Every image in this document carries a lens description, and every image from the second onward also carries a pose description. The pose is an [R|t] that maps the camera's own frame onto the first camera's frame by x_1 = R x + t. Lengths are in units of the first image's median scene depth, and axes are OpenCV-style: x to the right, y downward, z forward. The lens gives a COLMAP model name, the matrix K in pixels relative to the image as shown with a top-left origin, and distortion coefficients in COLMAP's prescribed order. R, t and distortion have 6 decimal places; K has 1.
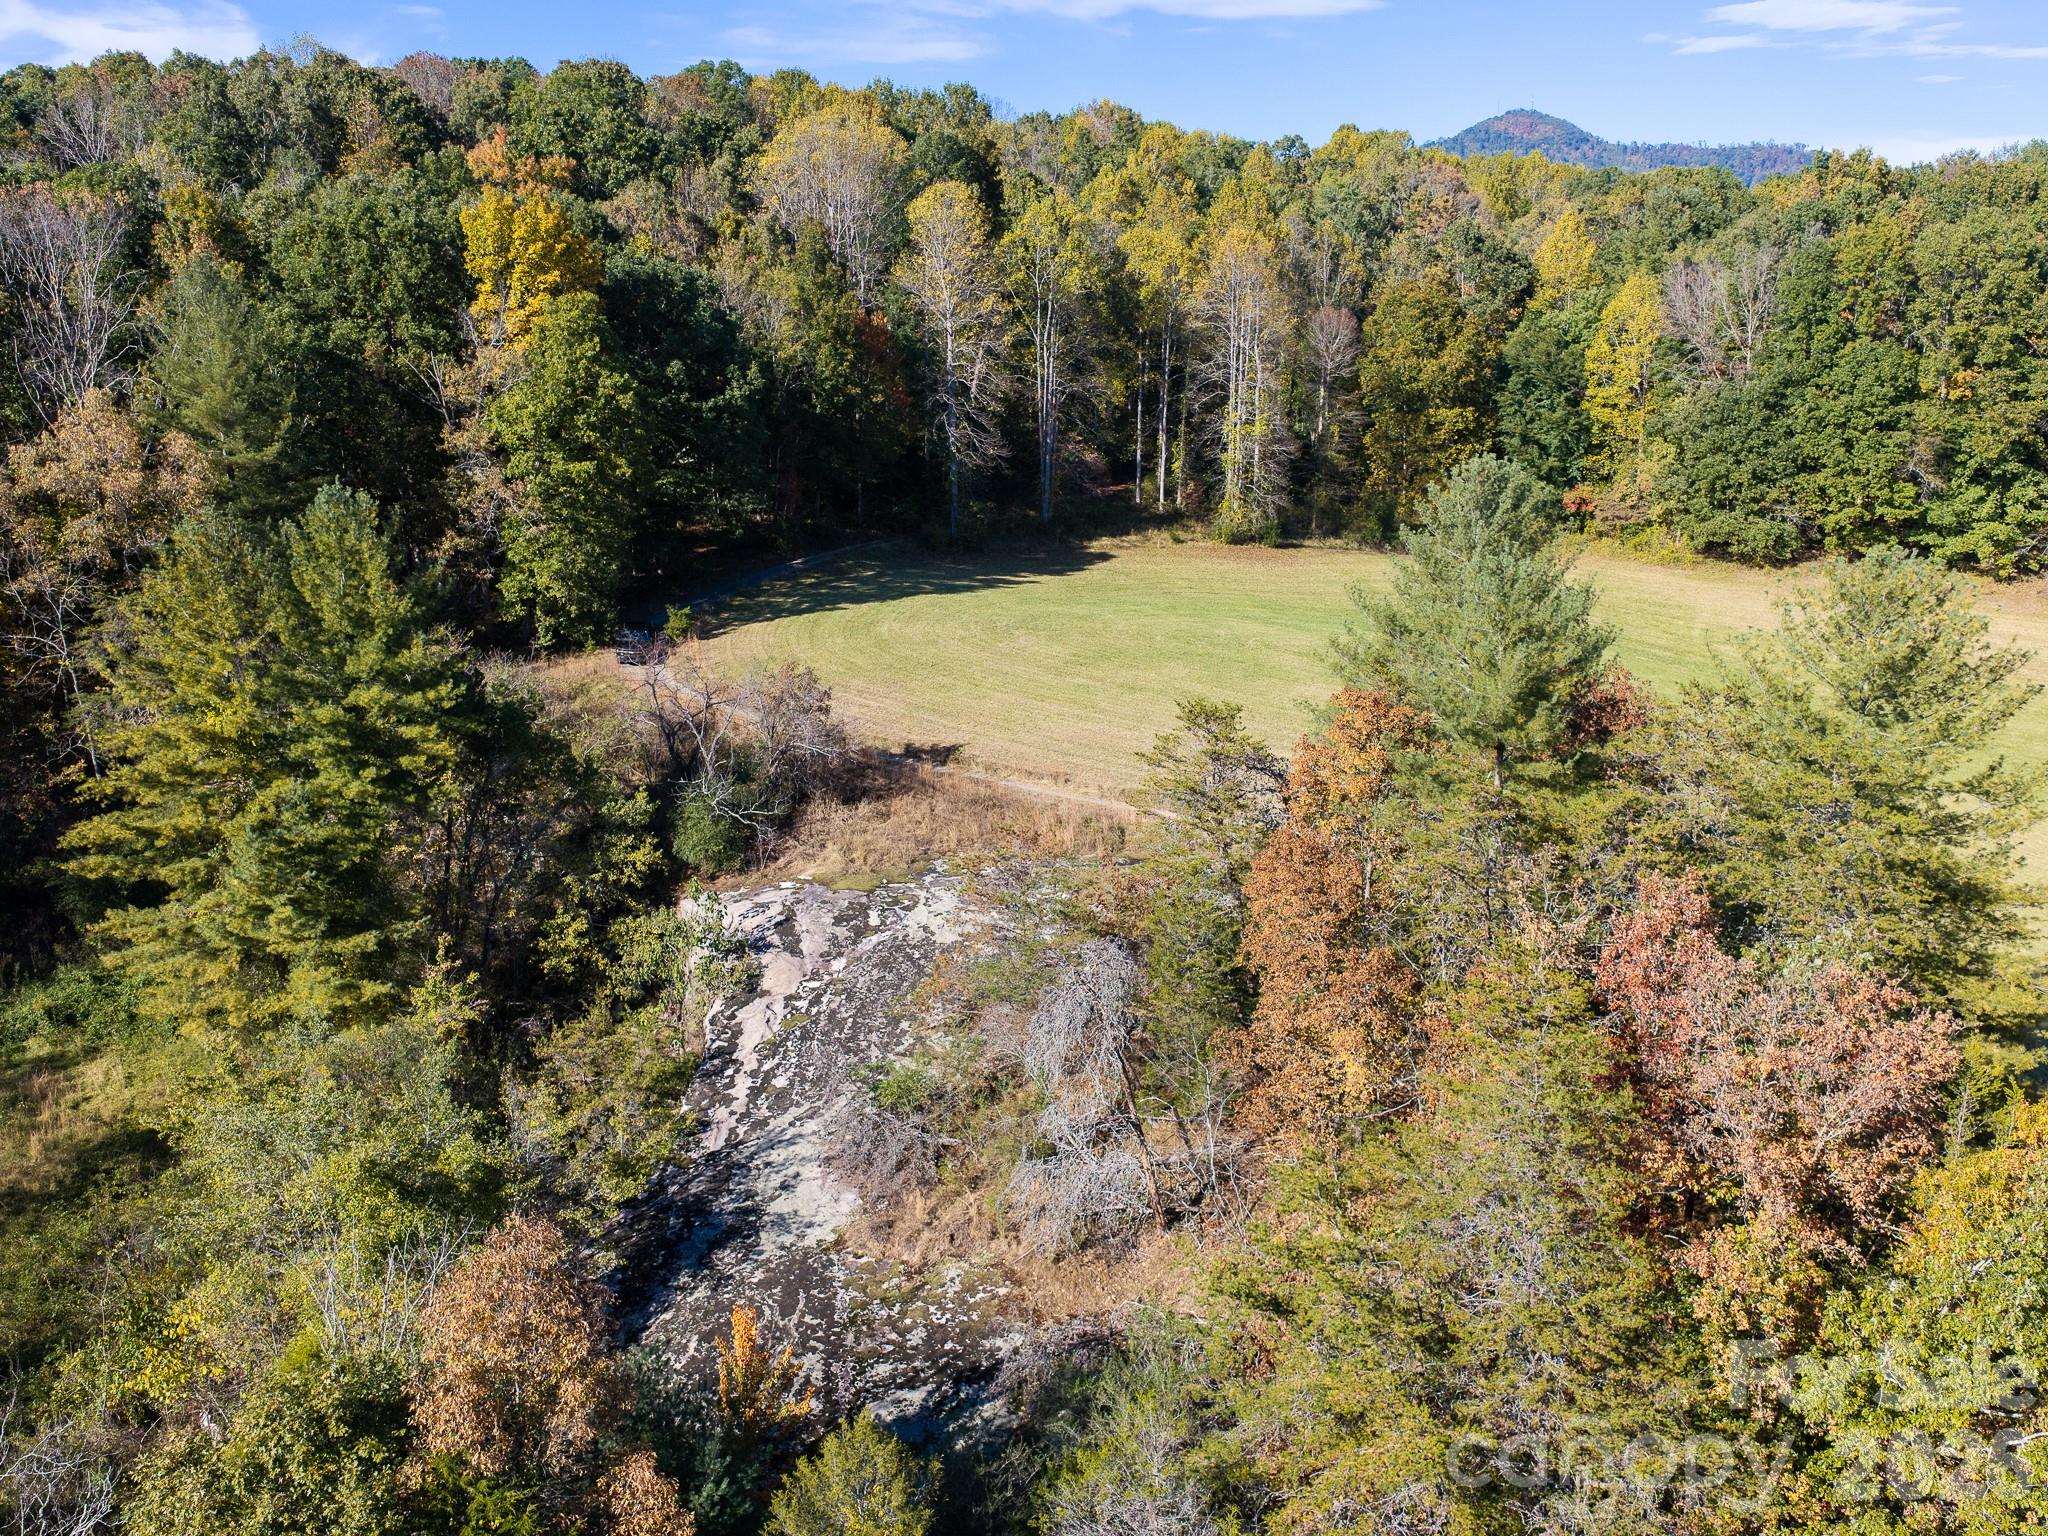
lens RADIAL K [[1922.3, 0, 1028.8], [0, 1922.3, 775.1], [0, 0, 1]] dist [0.020634, 0.000000]
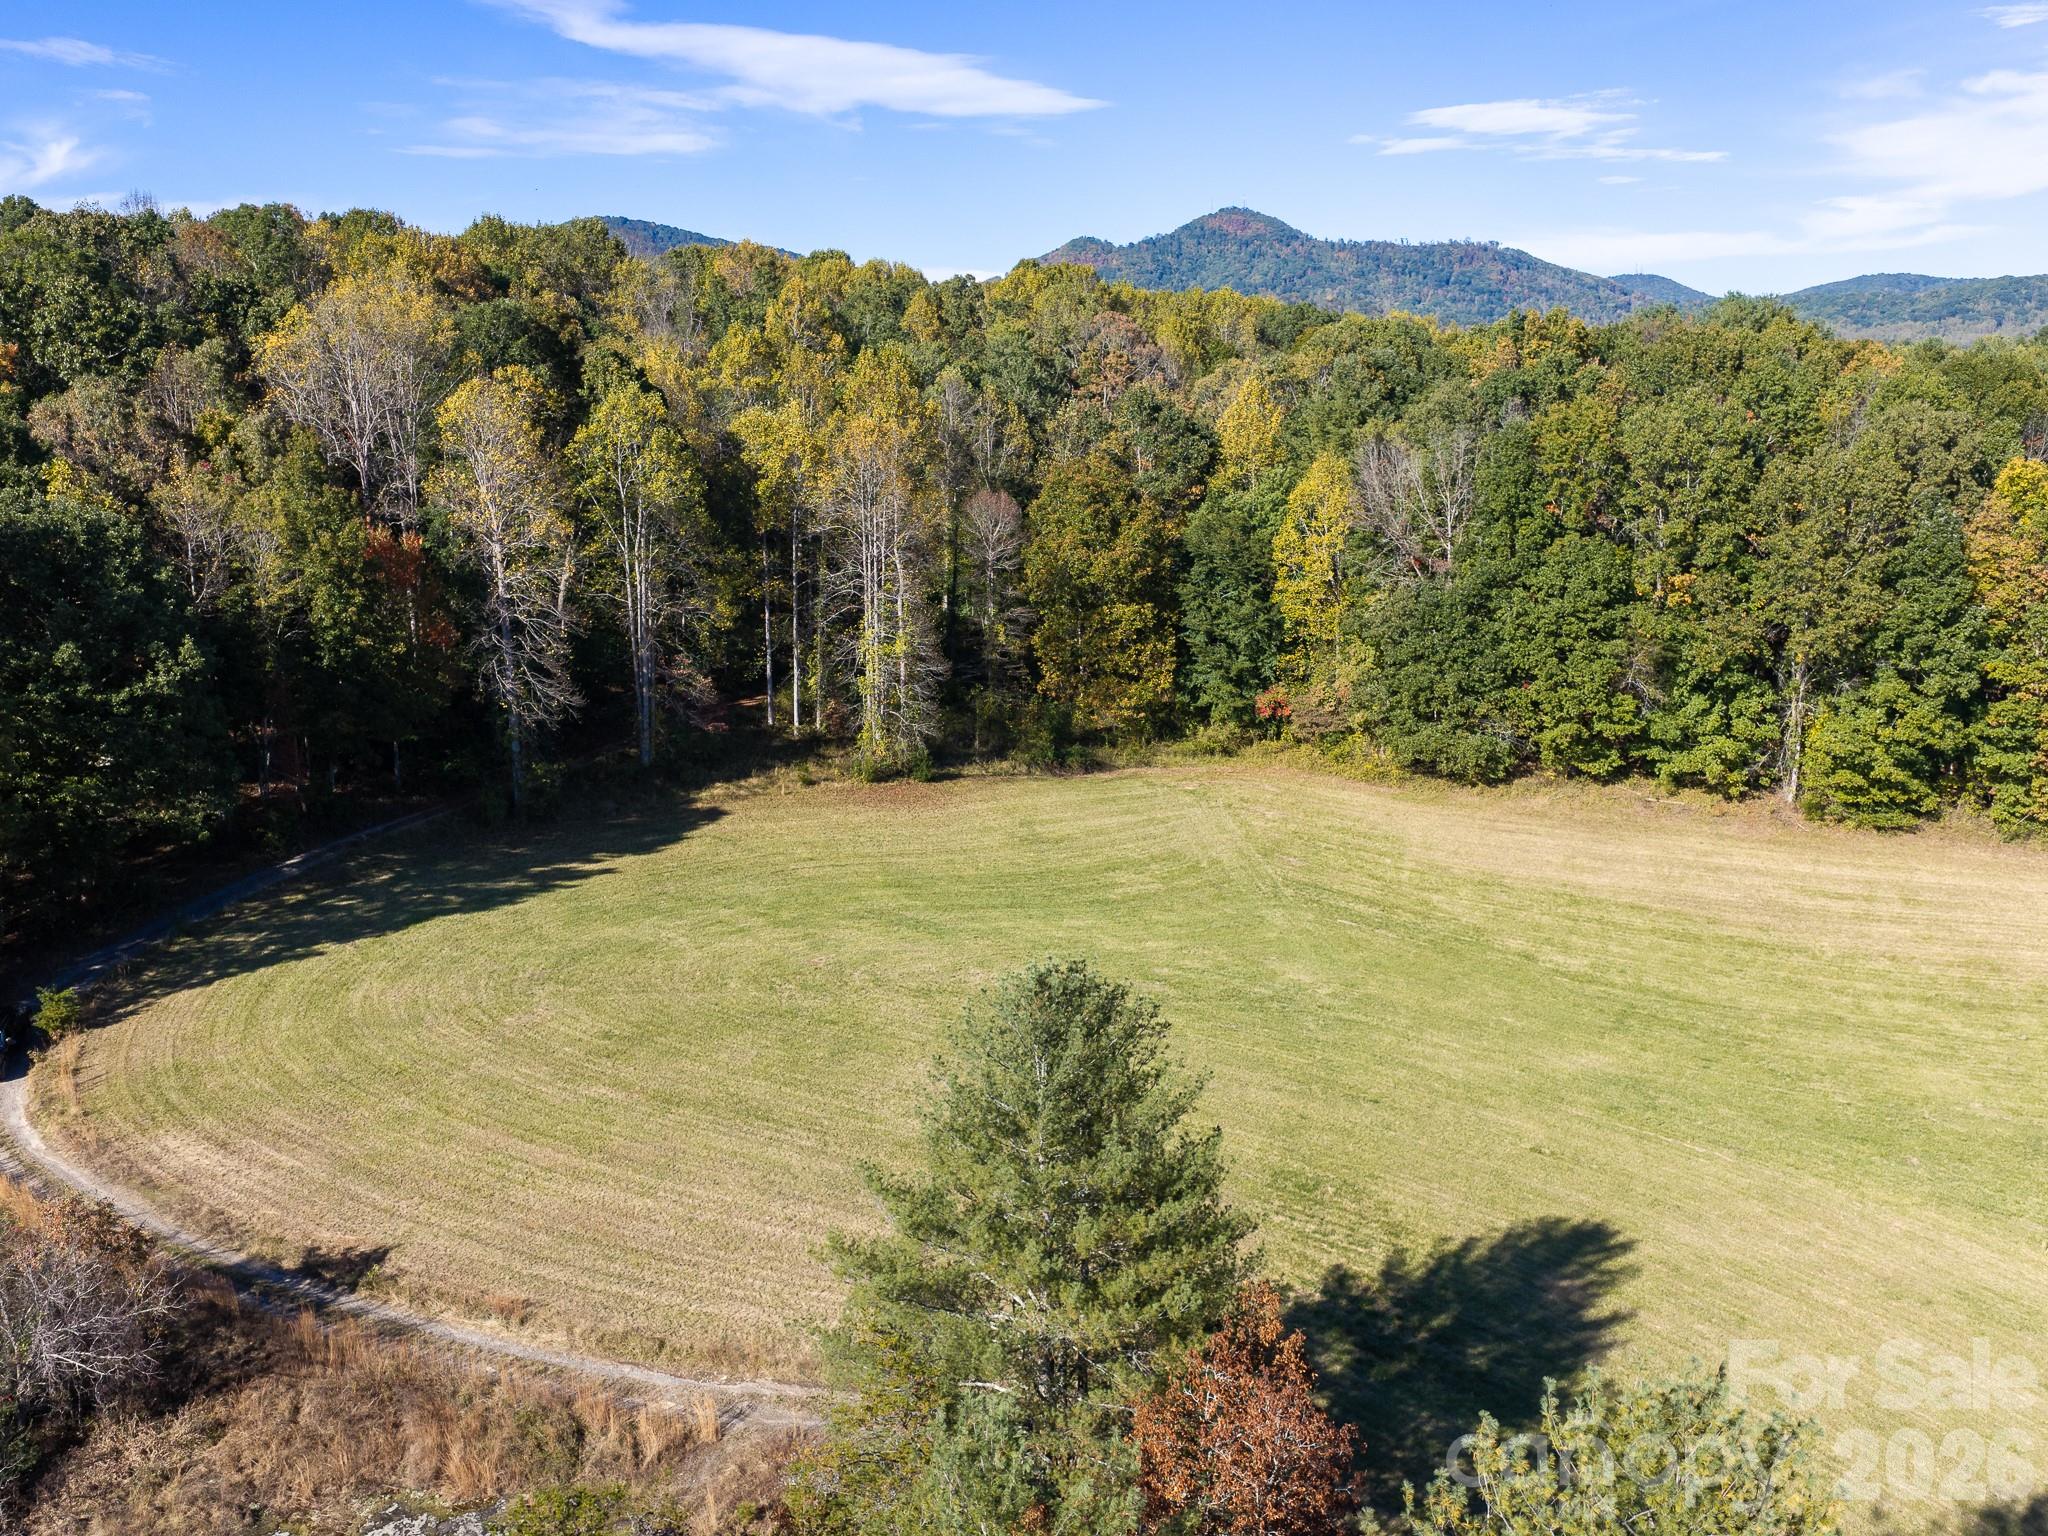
lens RADIAL K [[1922.3, 0, 1015.8], [0, 1922.3, 793.7], [0, 0, 1]] dist [0.020634, 0.000000]
pose [[0.991740, -0.033142, 0.123905, 0.063107], [0.037529, 0.998743, -0.033239, -0.085244], [-0.122648, 0.037615, 0.991737, 0.153422]]
